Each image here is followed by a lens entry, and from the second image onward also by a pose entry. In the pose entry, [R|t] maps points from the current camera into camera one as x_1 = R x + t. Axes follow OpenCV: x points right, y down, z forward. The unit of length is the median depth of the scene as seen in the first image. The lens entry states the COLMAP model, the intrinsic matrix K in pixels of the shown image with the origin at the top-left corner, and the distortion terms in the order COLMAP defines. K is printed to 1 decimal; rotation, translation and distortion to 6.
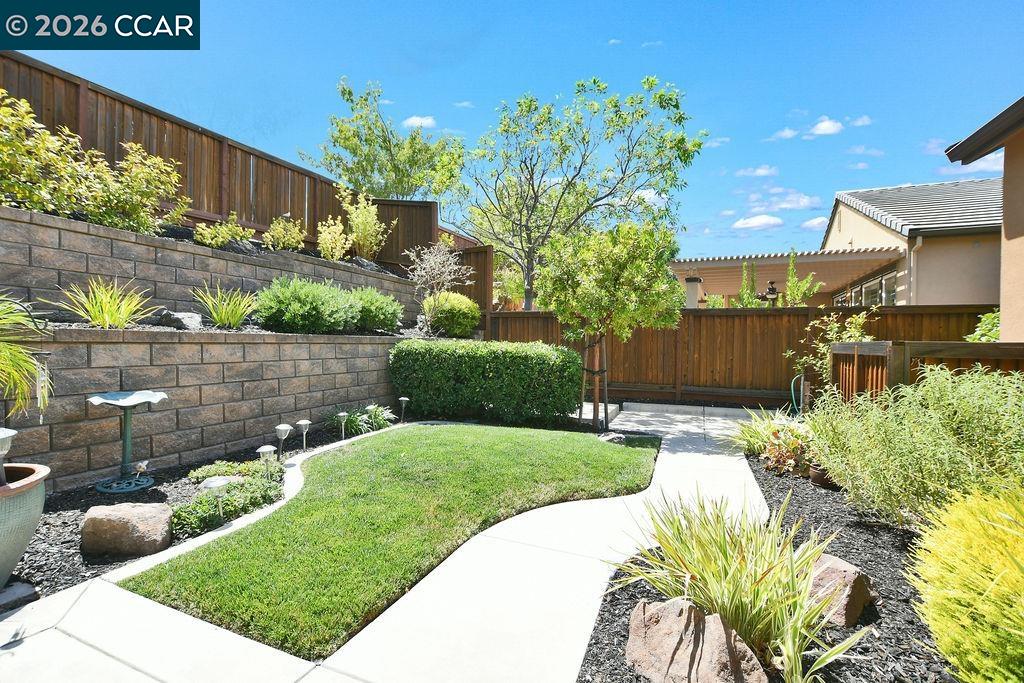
lens RADIAL K [[430.3, 0, 562.1], [0, 430.3, 344.9], [0, 0, 1]] dist [-0.001161, -0.000038]
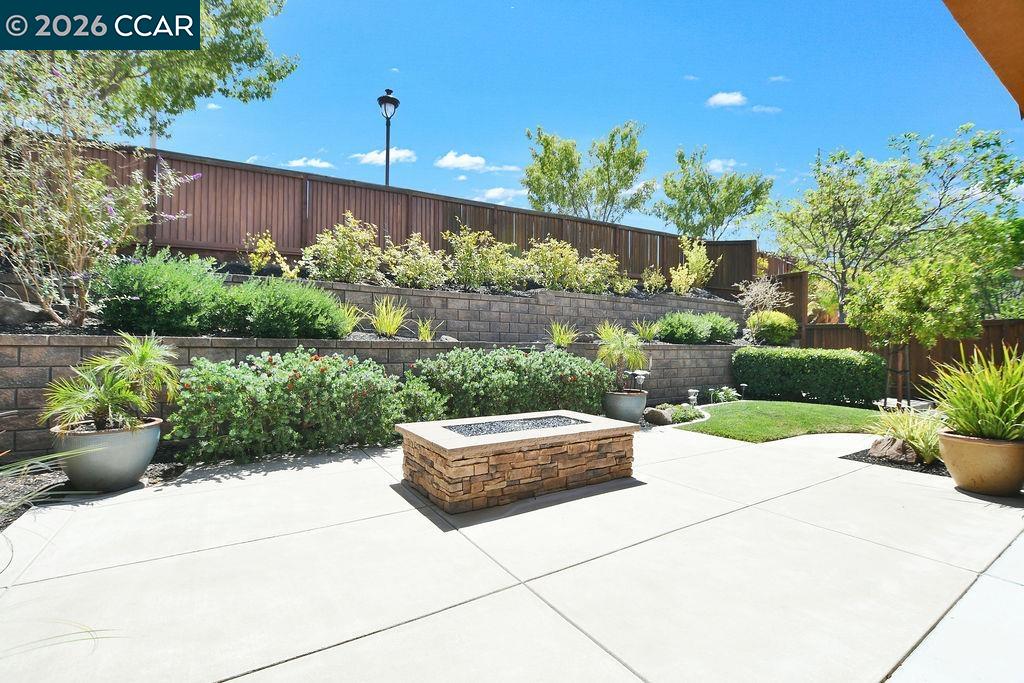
lens RADIAL K [[457.4, 0, 516.9], [0, 457.4, 341.7], [0, 0, 1]] dist [-0.001201, 0.000119]
pose [[0.753949, -0.008394, -0.656879, 0.096253], [-0.003877, 0.999844, -0.017226, -0.001250], [0.656921, 0.015534, 0.753799, -0.728967]]
